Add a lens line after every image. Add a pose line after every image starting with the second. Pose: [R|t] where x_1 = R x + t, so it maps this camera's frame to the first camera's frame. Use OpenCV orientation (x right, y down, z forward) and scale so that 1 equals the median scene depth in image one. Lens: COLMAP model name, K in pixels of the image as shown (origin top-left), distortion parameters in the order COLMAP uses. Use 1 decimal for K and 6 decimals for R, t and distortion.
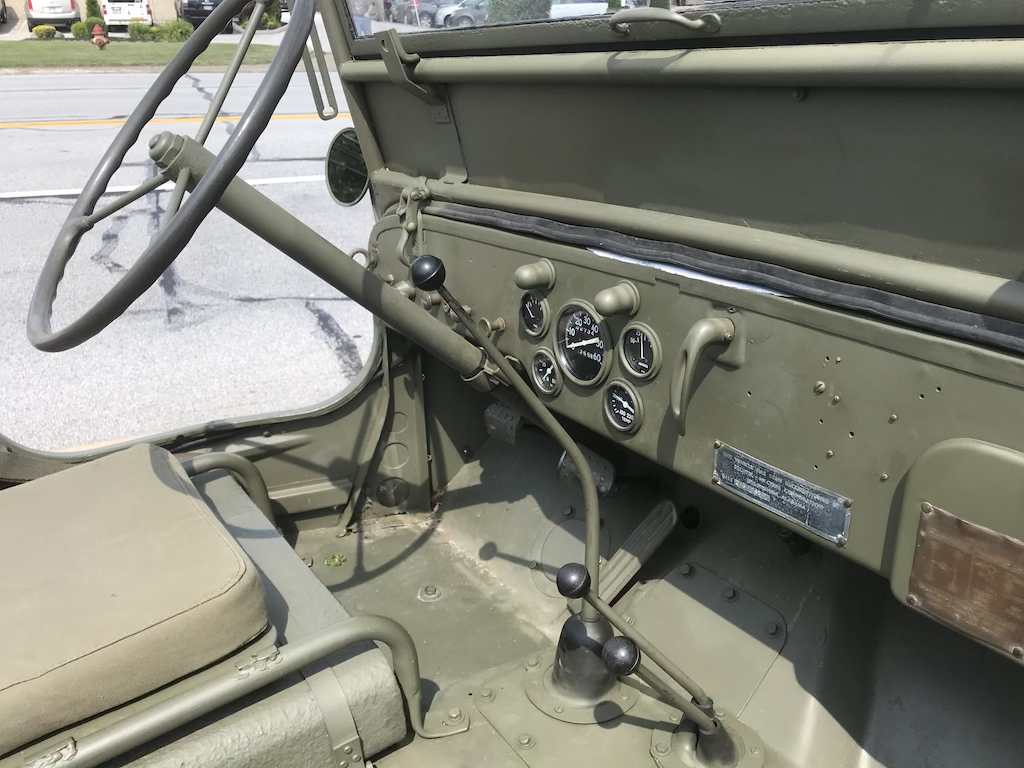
lens RADIAL K [[852.4, 0, 512.0], [0, 852.4, 384.0], [0, 0, 1]] dist [0.013690, -0.007648]
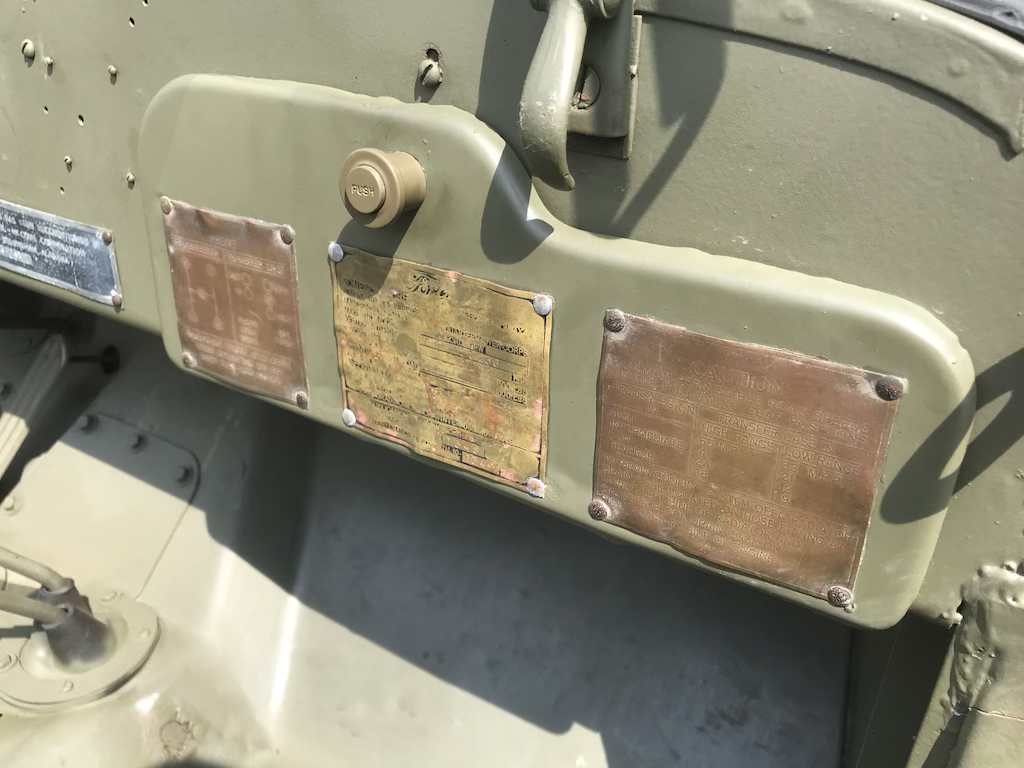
lens RADIAL K [[852.4, 0, 512.0], [0, 852.4, 384.0], [0, 0, 1]] dist [0.013690, -0.007648]
pose [[0.917844, -0.128596, 0.375534, 0.399525], [0.089377, 0.988727, 0.120127, 0.191044], [-0.386749, -0.076694, 0.918991, 0.263400]]
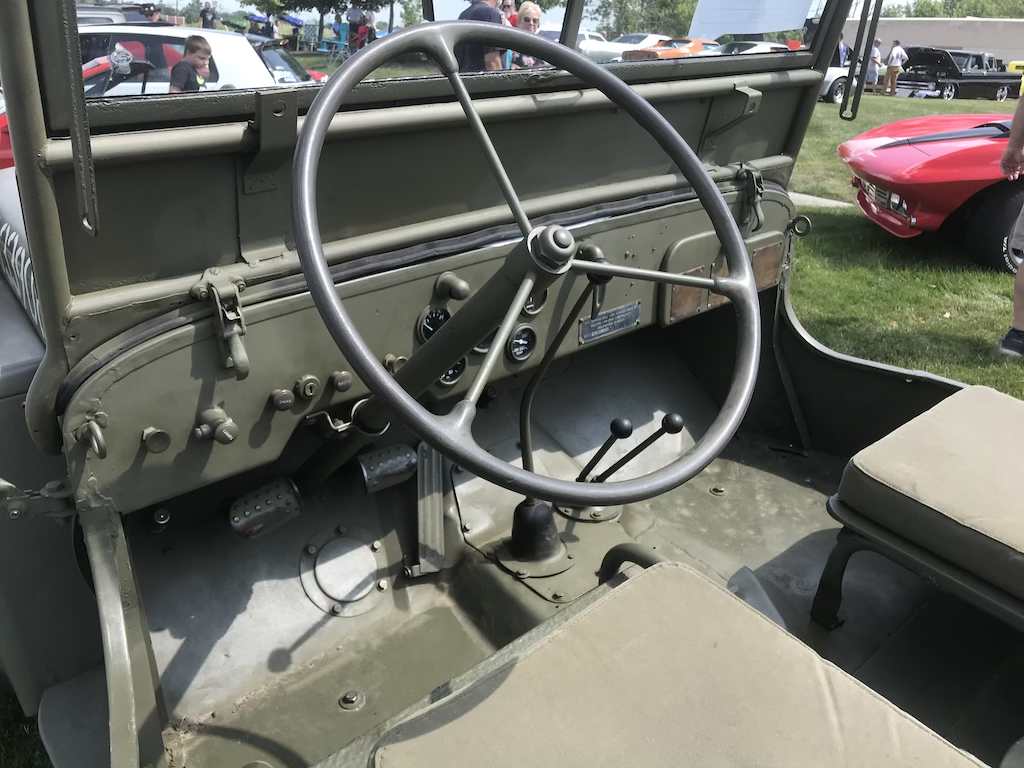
lens RADIAL K [[852.4, 0, 512.0], [0, 852.4, 384.0], [0, 0, 1]] dist [0.013690, -0.007648]
pose [[-0.134742, -0.388305, 0.911627, -1.448538], [0.348991, 0.842468, 0.410430, -0.616230], [-0.927389, 0.373451, 0.021999, 1.255312]]
